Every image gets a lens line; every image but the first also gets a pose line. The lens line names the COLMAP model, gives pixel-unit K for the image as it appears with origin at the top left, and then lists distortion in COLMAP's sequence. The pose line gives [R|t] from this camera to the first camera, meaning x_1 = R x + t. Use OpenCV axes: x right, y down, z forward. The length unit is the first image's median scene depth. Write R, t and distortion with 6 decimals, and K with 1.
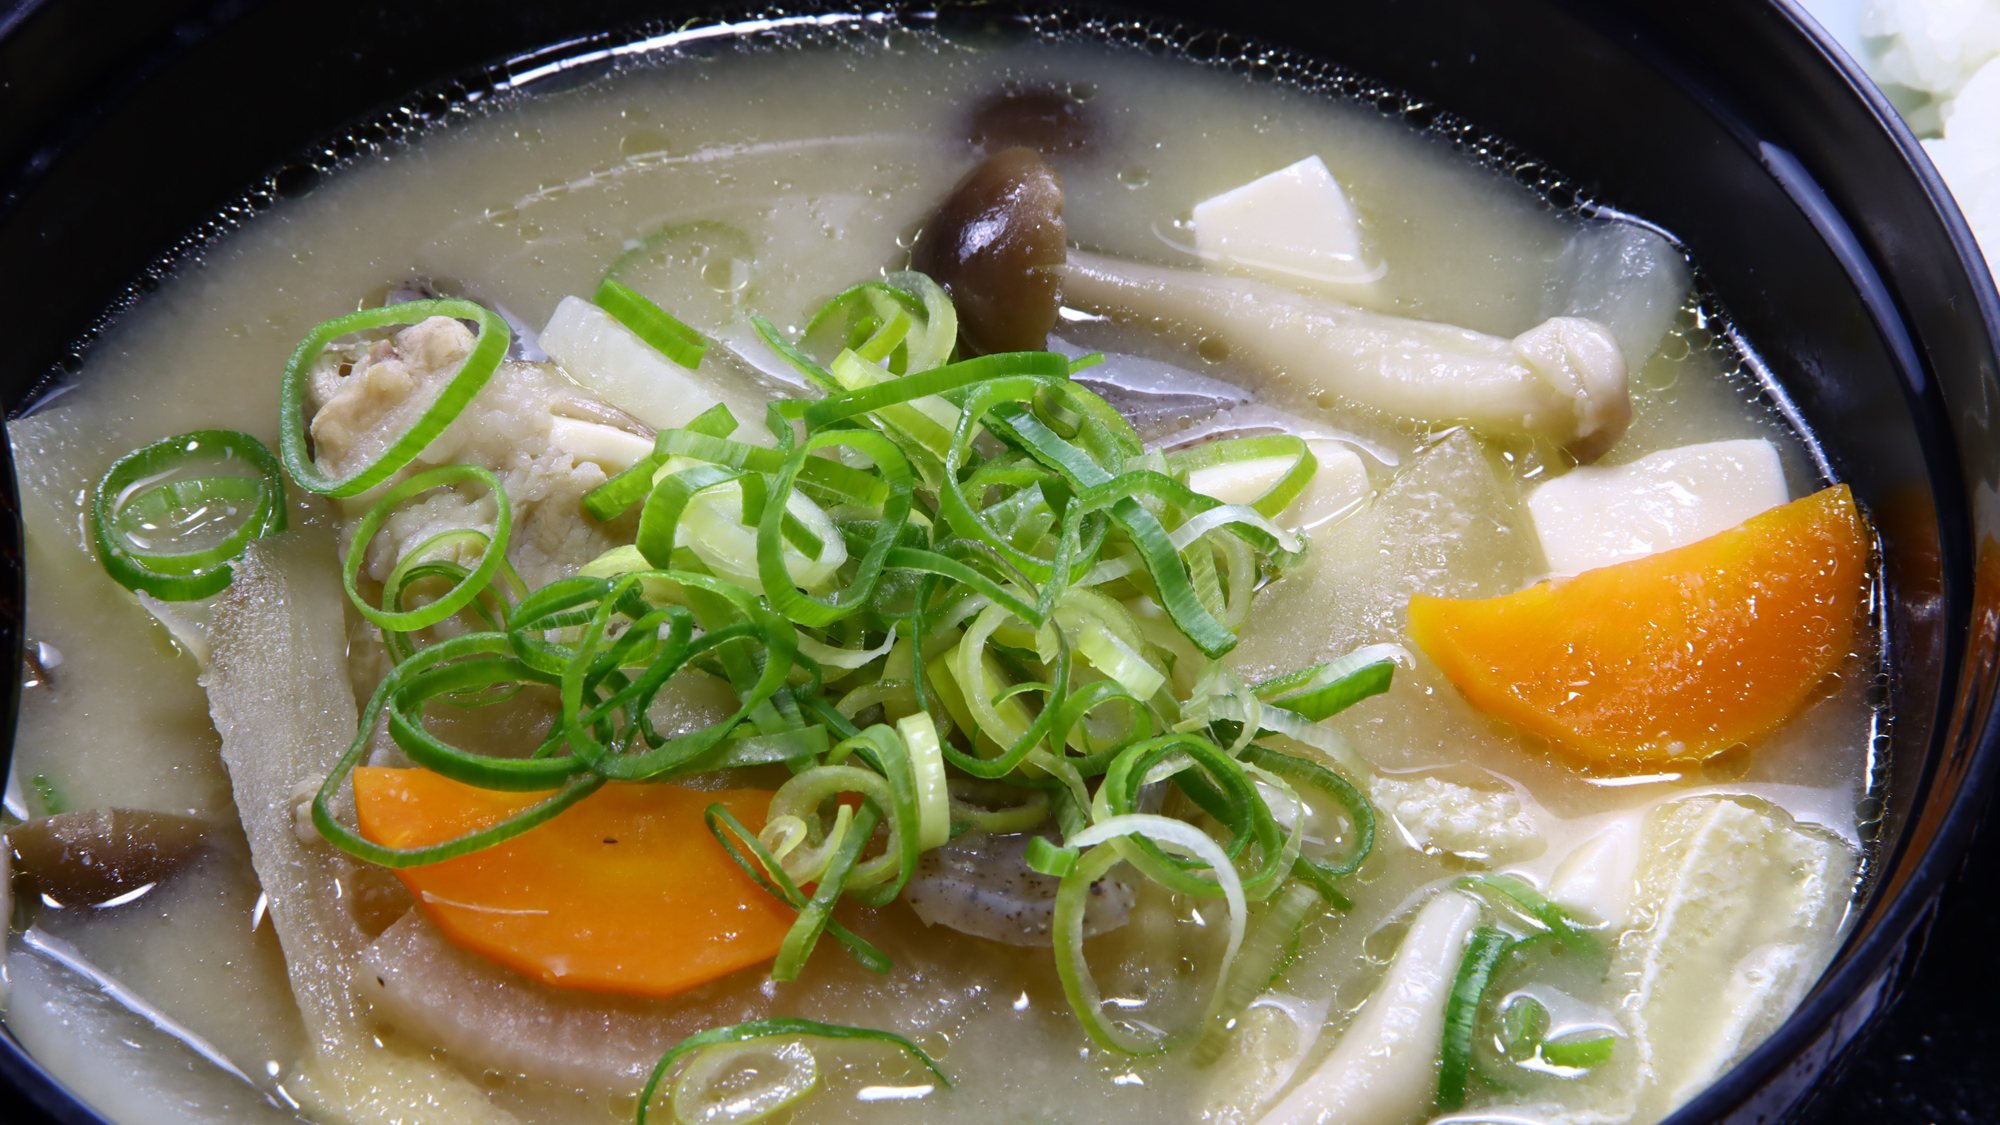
lens RADIAL K [[4164.3, 0, 1000.2], [0, 4164.3, 549.6], [0, 0, 1]] dist [-0.012299, 0.000000]
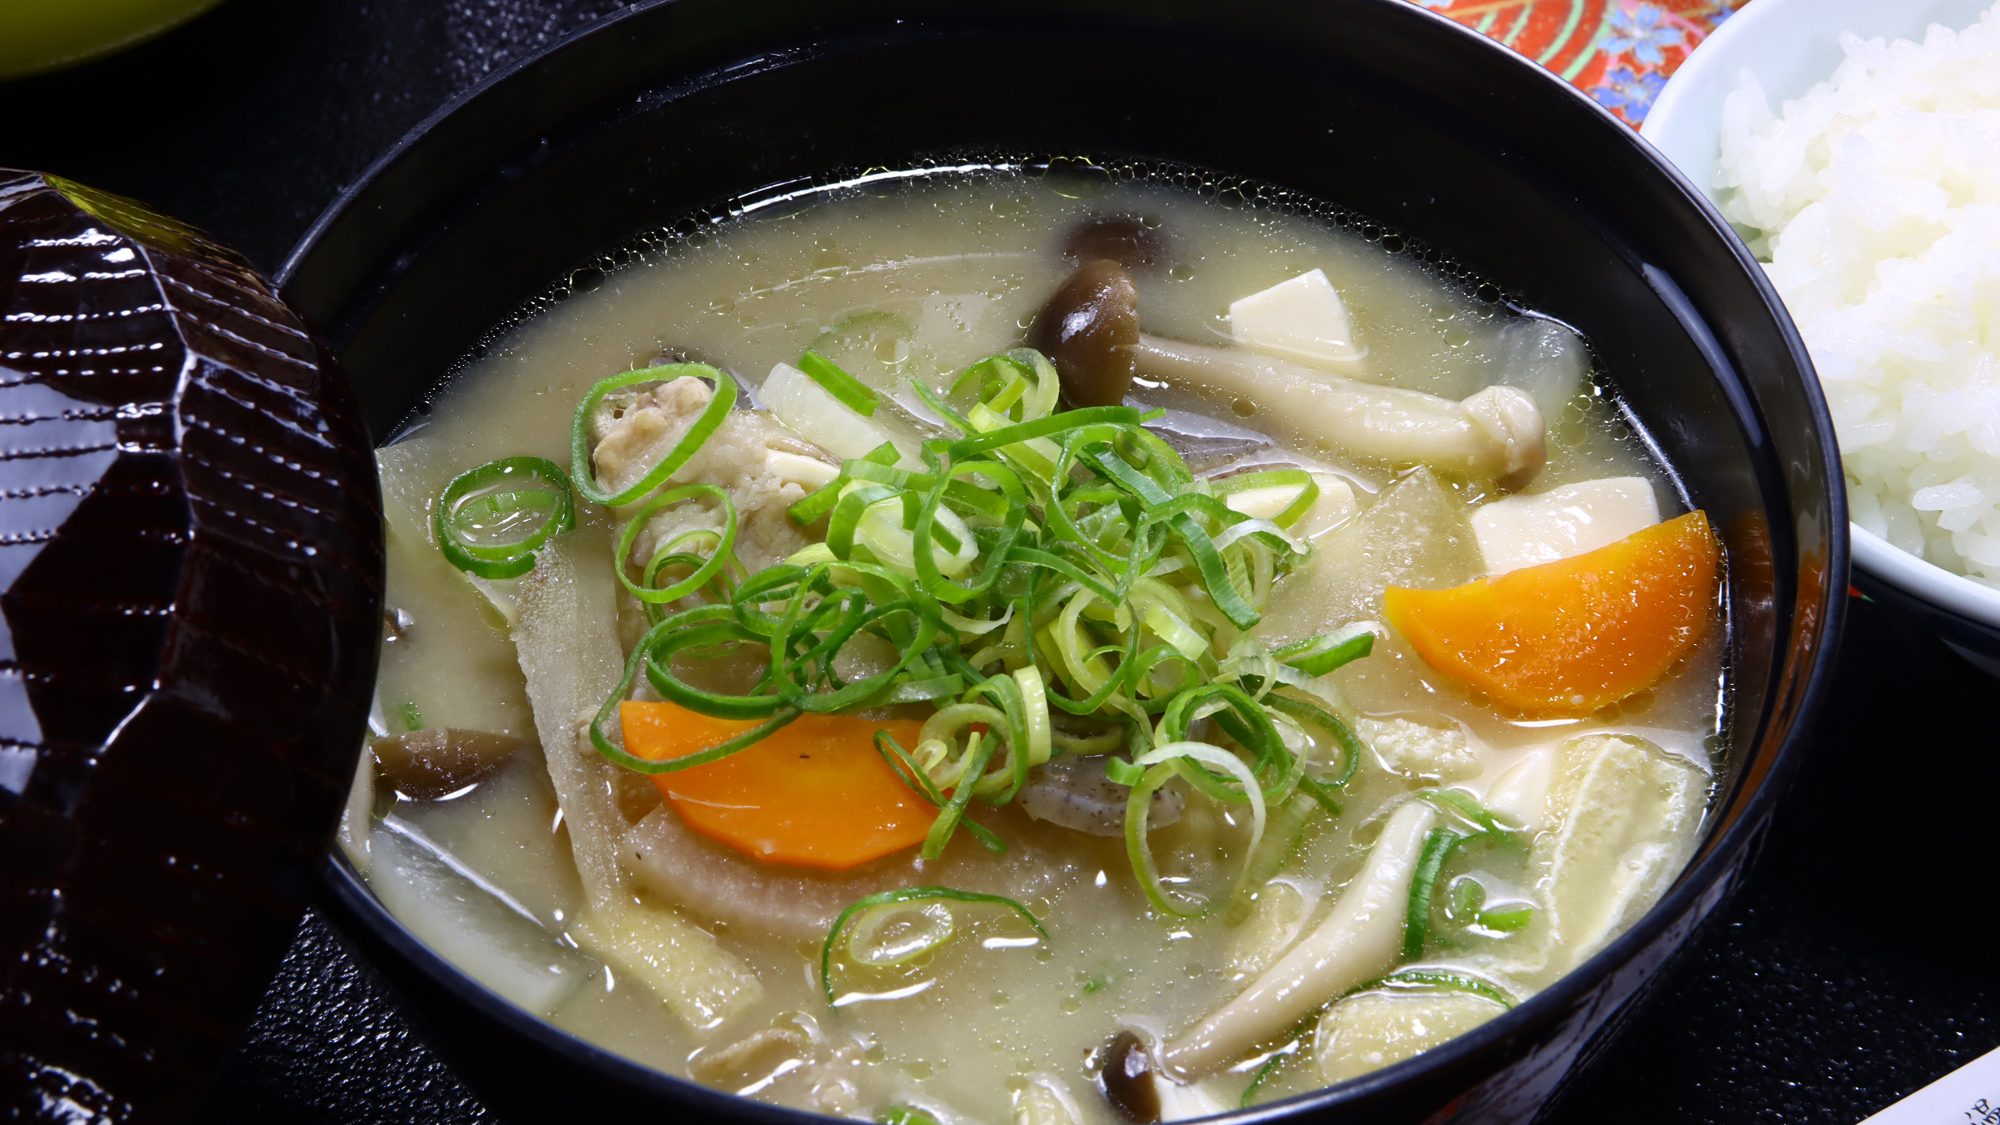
lens RADIAL K [[4164.3, 0, 999.4], [0, 4164.3, 570.0], [0, 0, 1]] dist [-0.012299, 0.000000]
pose [[0.998897, 0.012283, -0.045324, 0.032912], [-0.011541, 0.999795, 0.016610, -0.015728], [0.045518, -0.016068, 0.998834, -0.380583]]
